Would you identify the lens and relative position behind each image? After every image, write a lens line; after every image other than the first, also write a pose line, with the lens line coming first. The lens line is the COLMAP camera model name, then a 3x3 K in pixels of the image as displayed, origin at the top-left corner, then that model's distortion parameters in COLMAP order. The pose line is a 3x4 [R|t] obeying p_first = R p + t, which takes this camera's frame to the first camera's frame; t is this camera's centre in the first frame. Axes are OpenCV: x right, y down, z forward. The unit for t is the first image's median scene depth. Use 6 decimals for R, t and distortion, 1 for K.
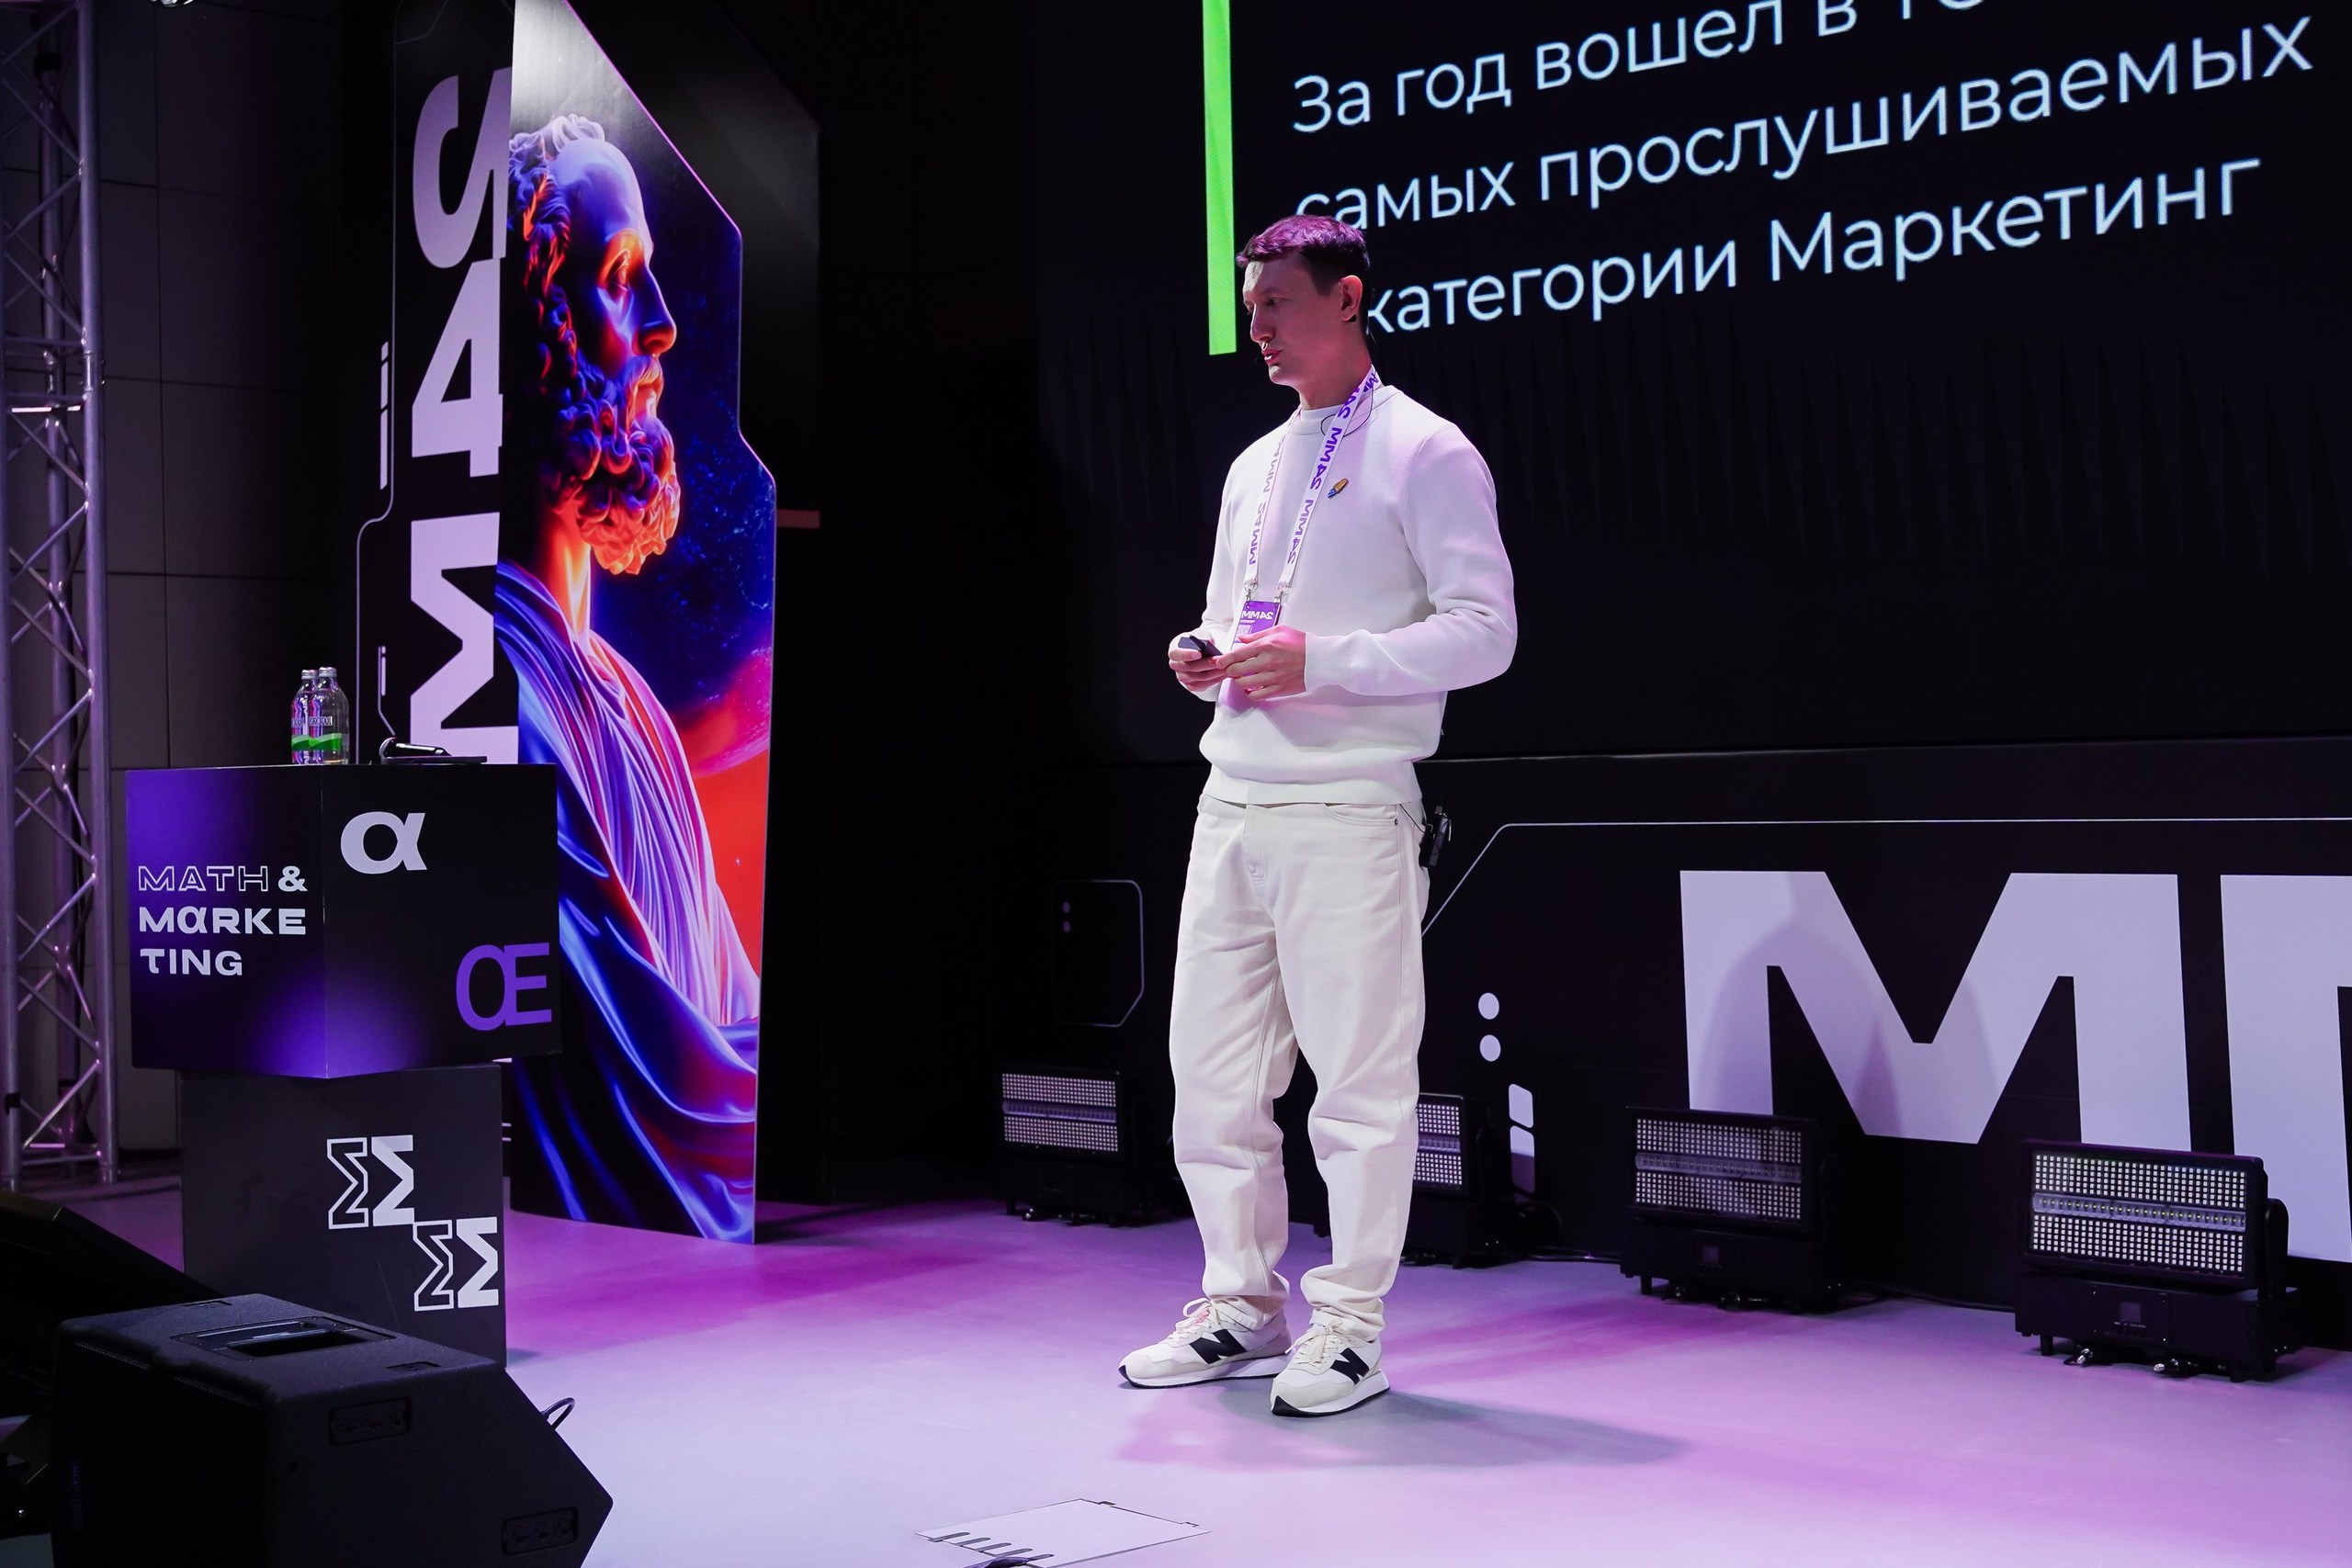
lens RADIAL K [[3052.2, 0, 1263.7], [0, 3052.2, 794.5], [0, 0, 1]] dist [-0.000552, 0.019776]
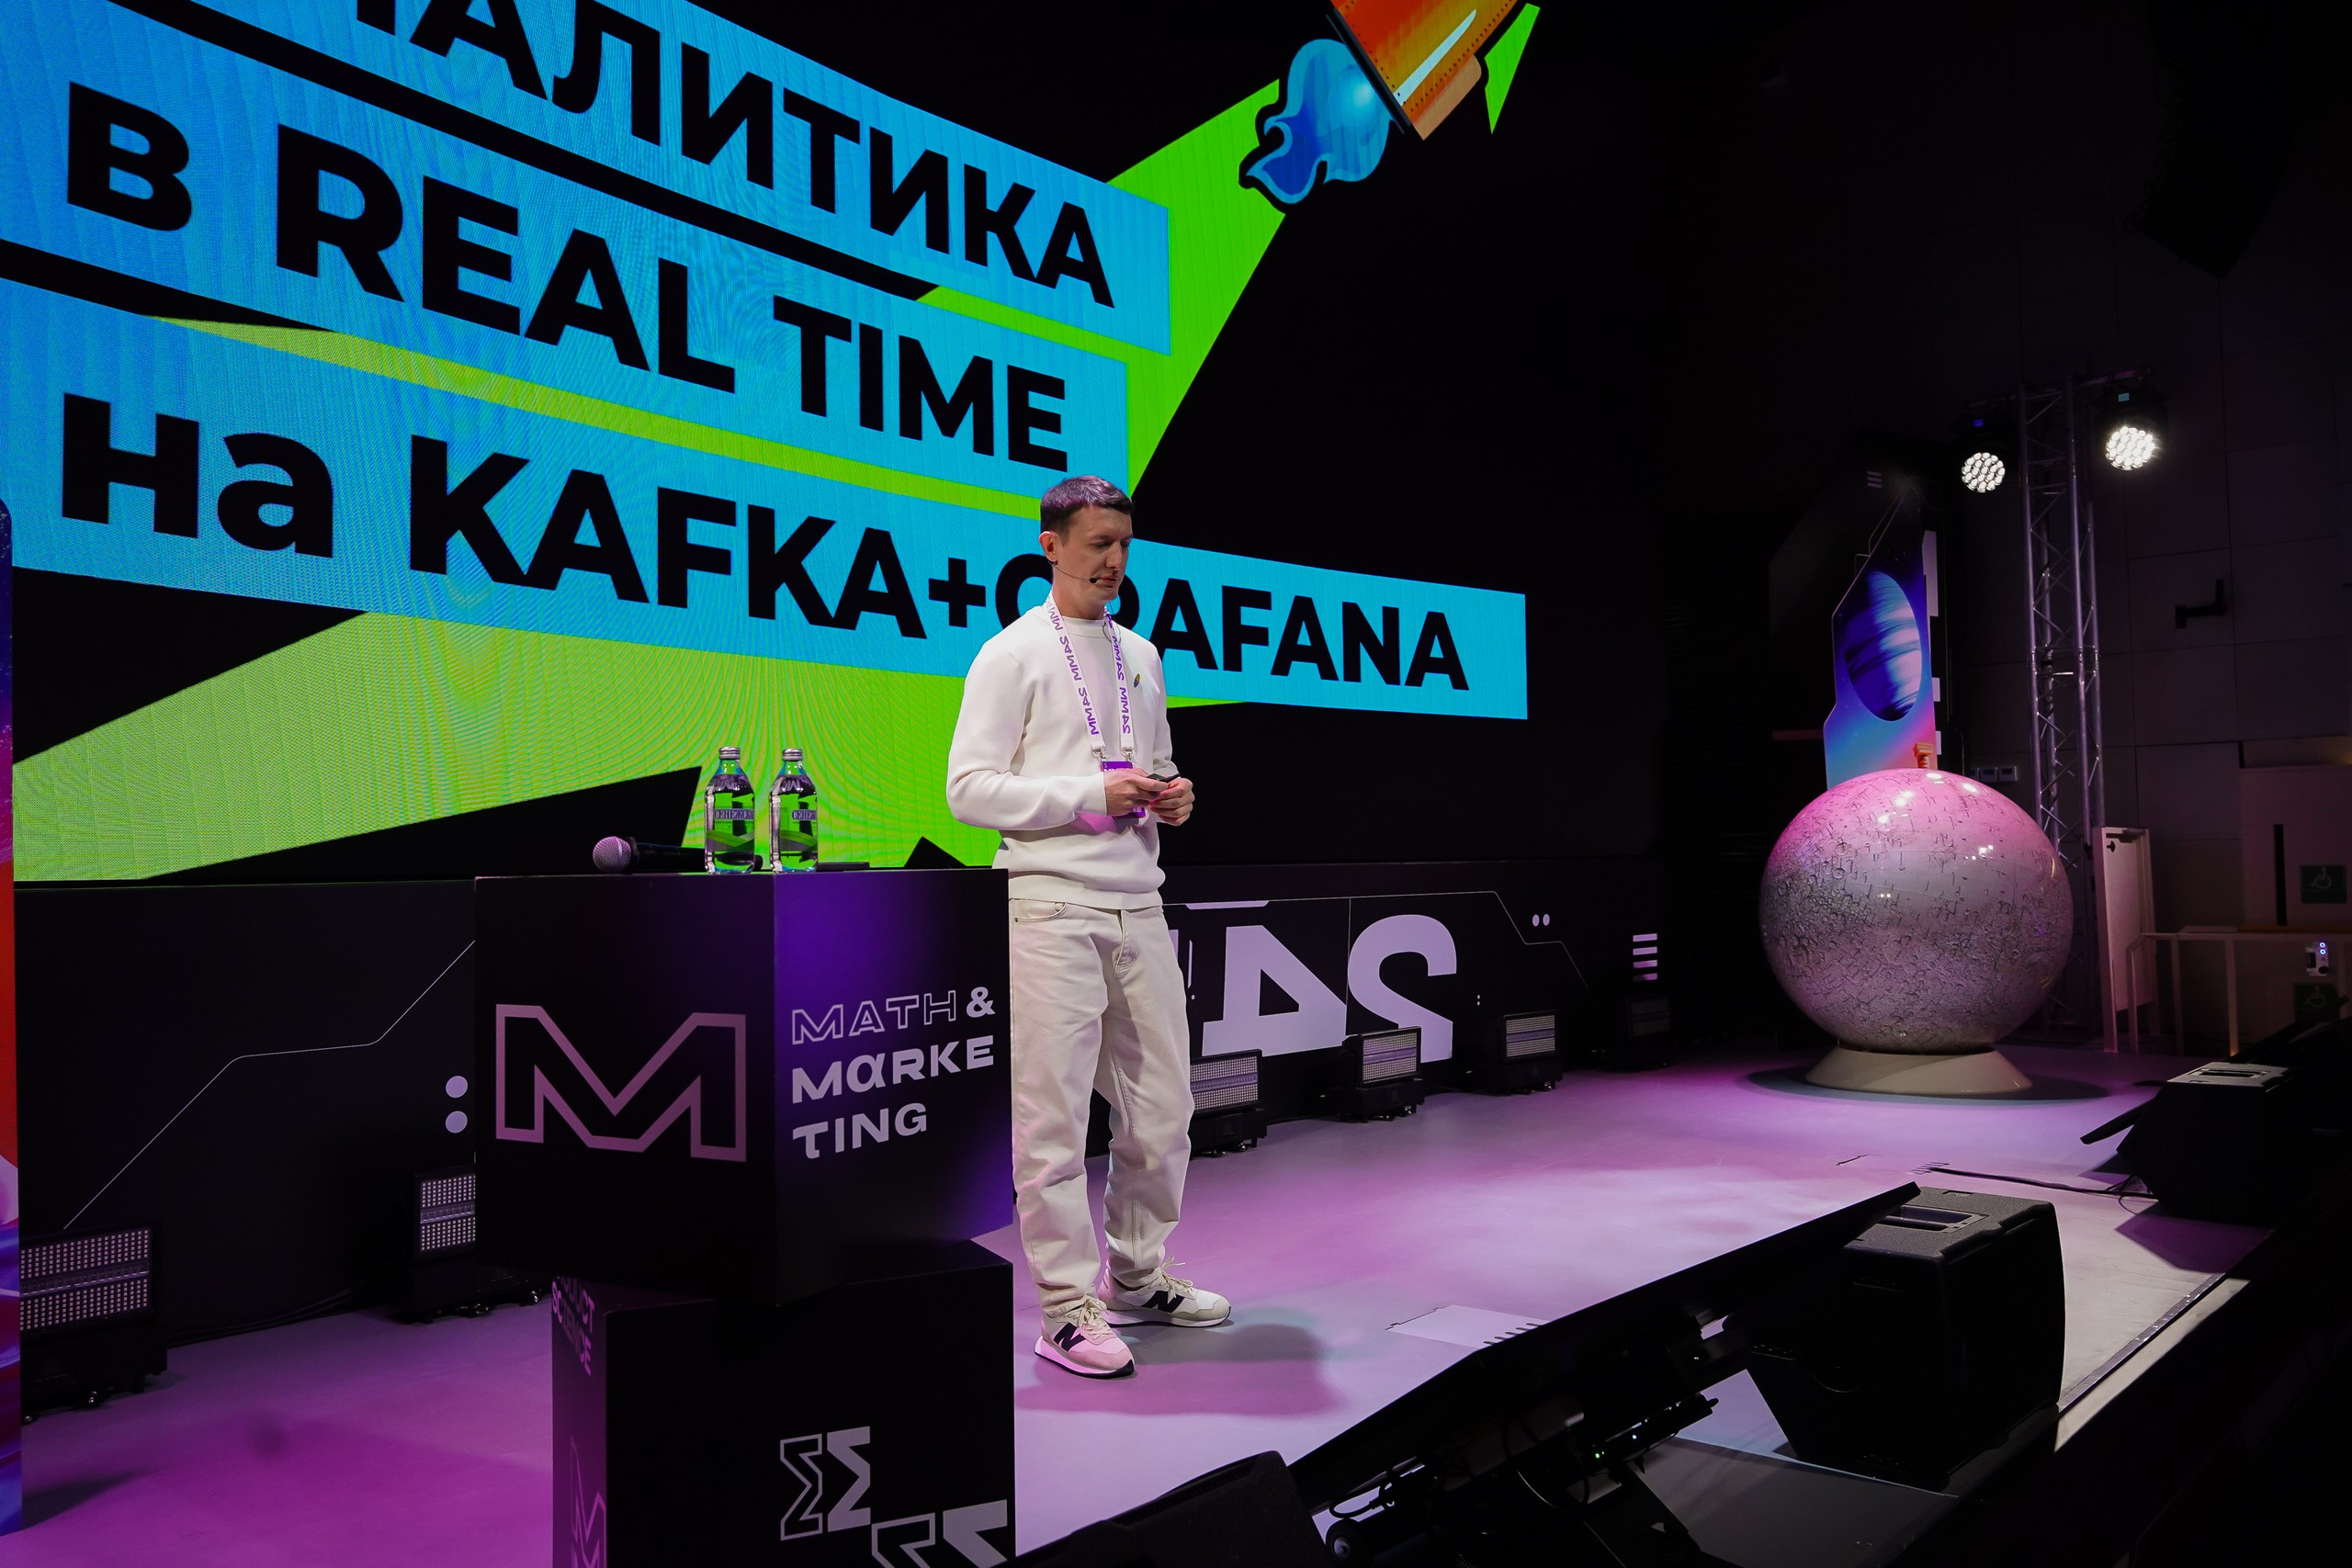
lens RADIAL K [[1754.1, 0, 1167.9], [0, 1754.1, 786.0], [0, 0, 1]] dist [-0.008133, -0.006604]
pose [[-0.103476, 0.063023, 0.992633, -0.611764], [0.018703, 0.997937, -0.061410, -0.001241], [-0.994456, 0.012211, -0.104442, 0.748736]]
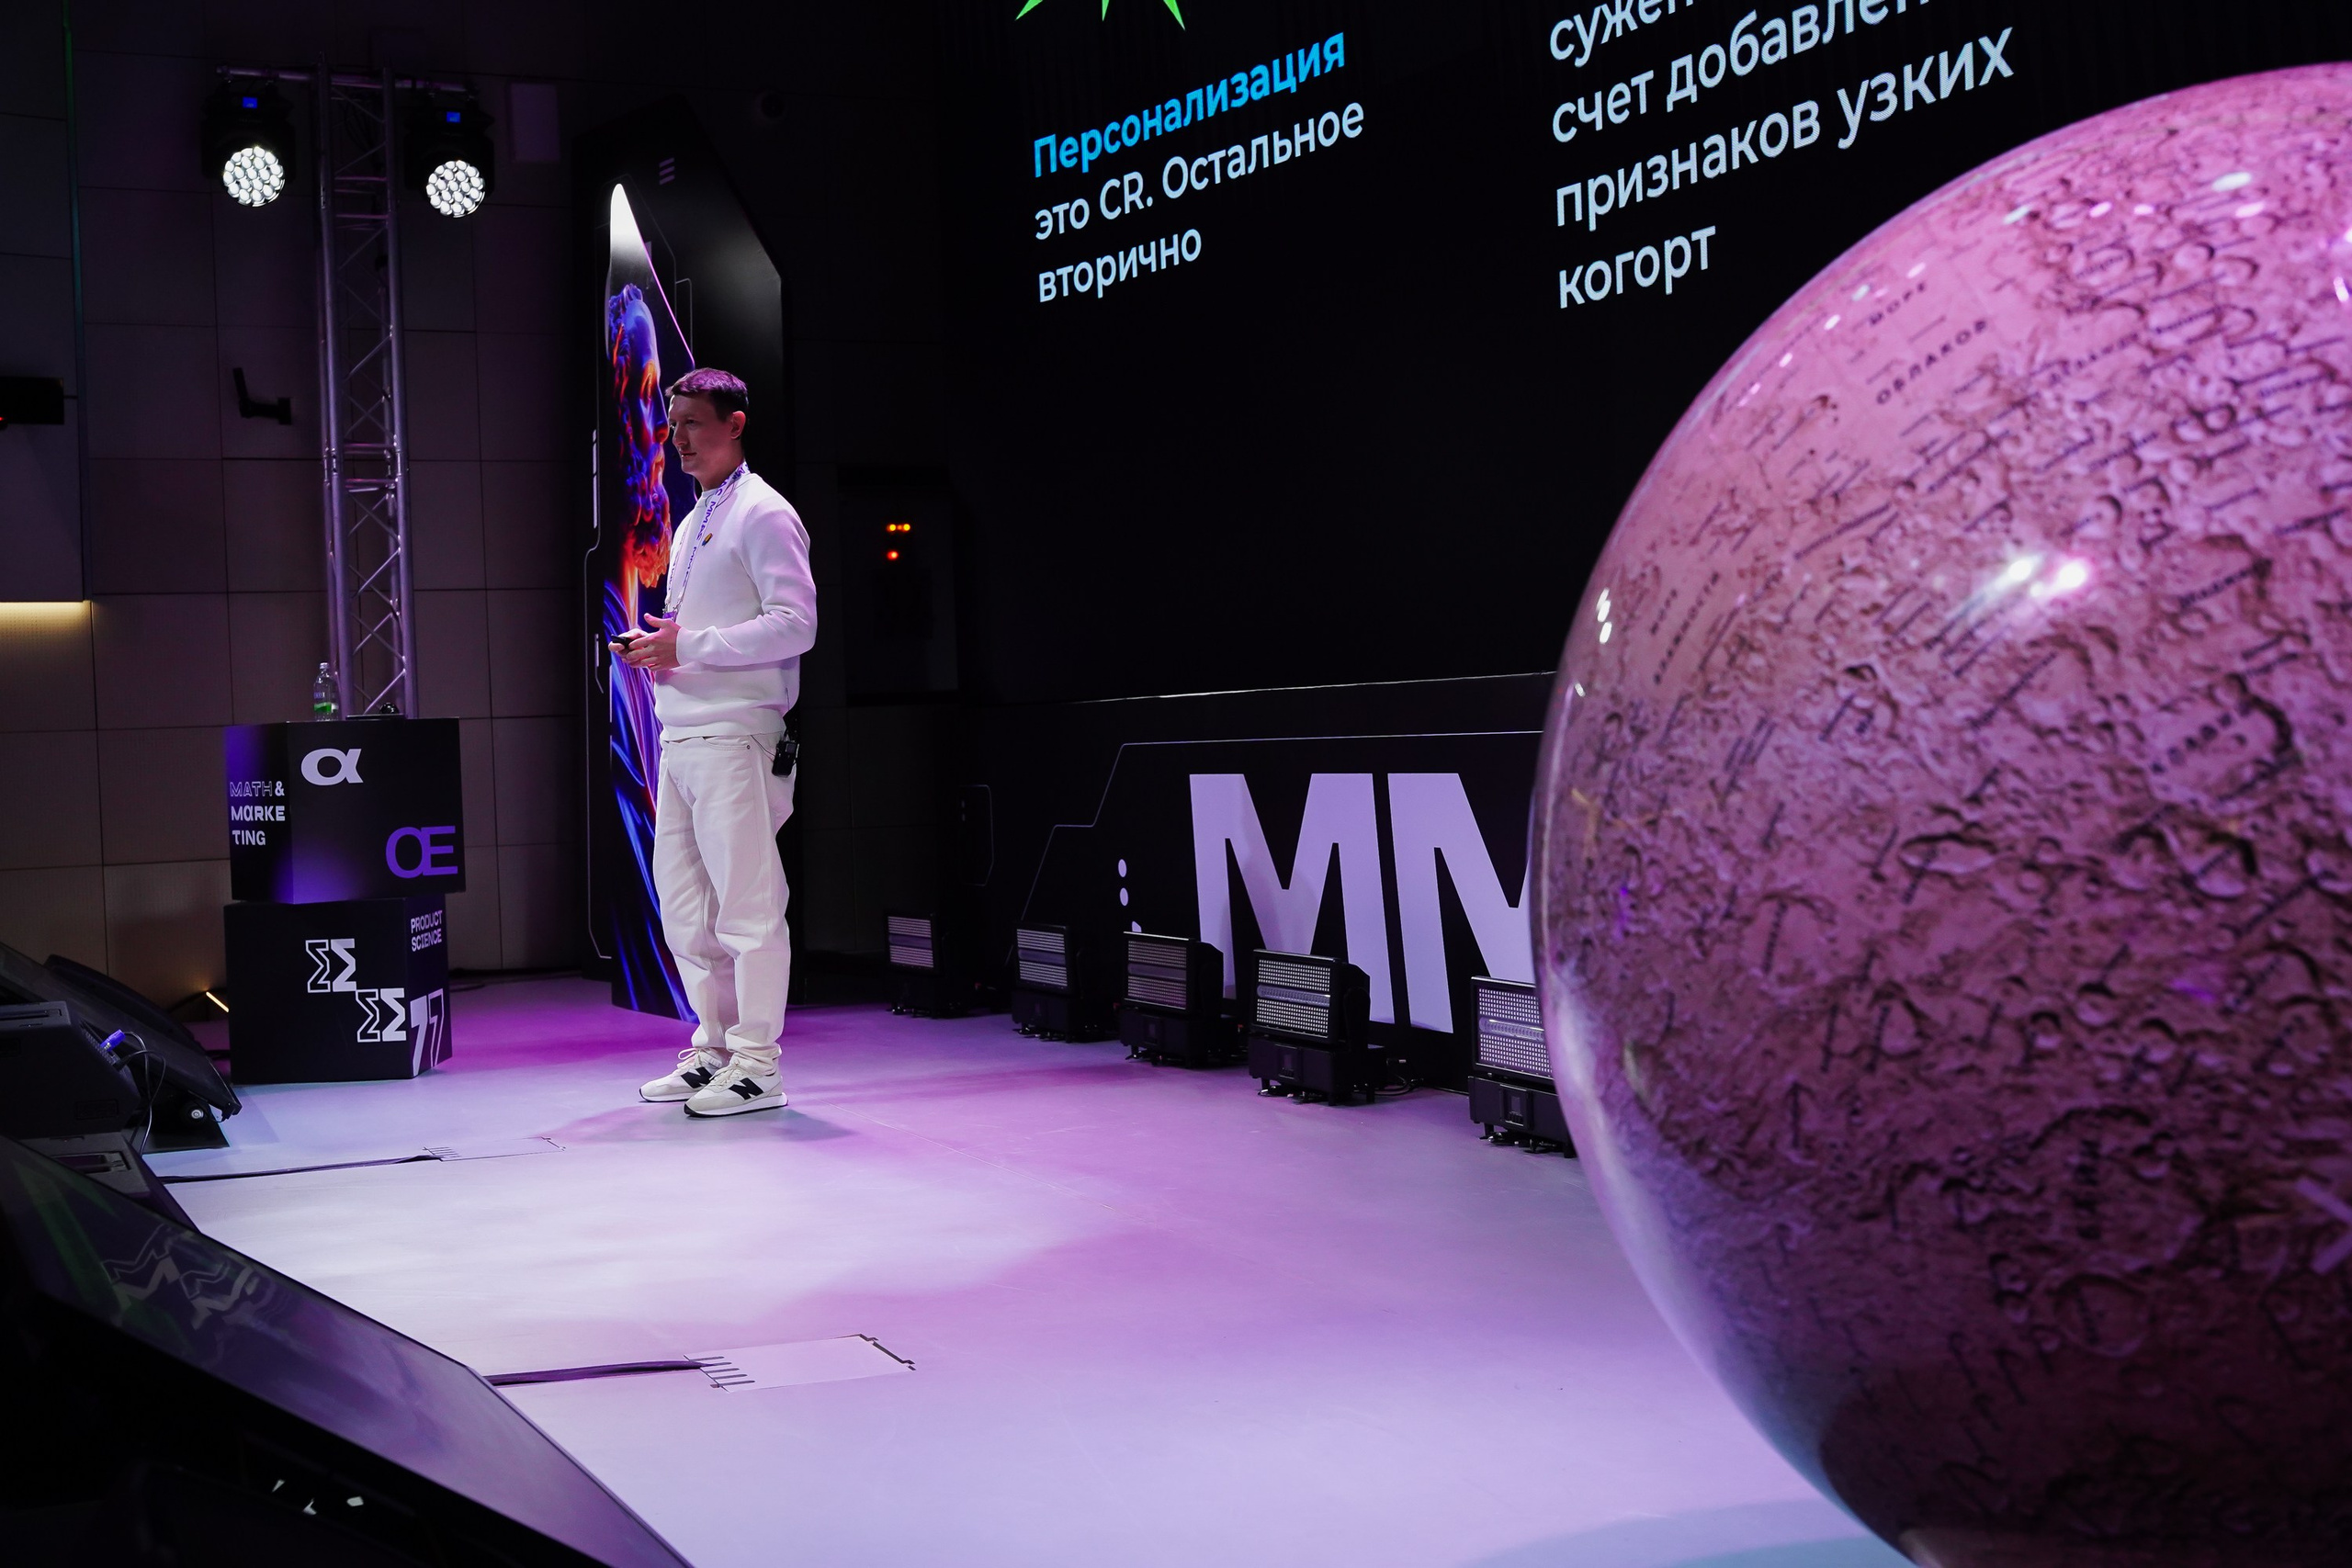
lens RADIAL K [[2765.0, 0, 1162.0], [0, 2765.0, 791.2], [0, 0, 1]] dist [-0.009388, 0.016526]
pose [[0.948761, -0.009084, -0.315863, 0.483949], [0.018145, 0.999504, 0.025758, -0.001494], [0.315472, -0.030170, 0.948455, -0.239812]]
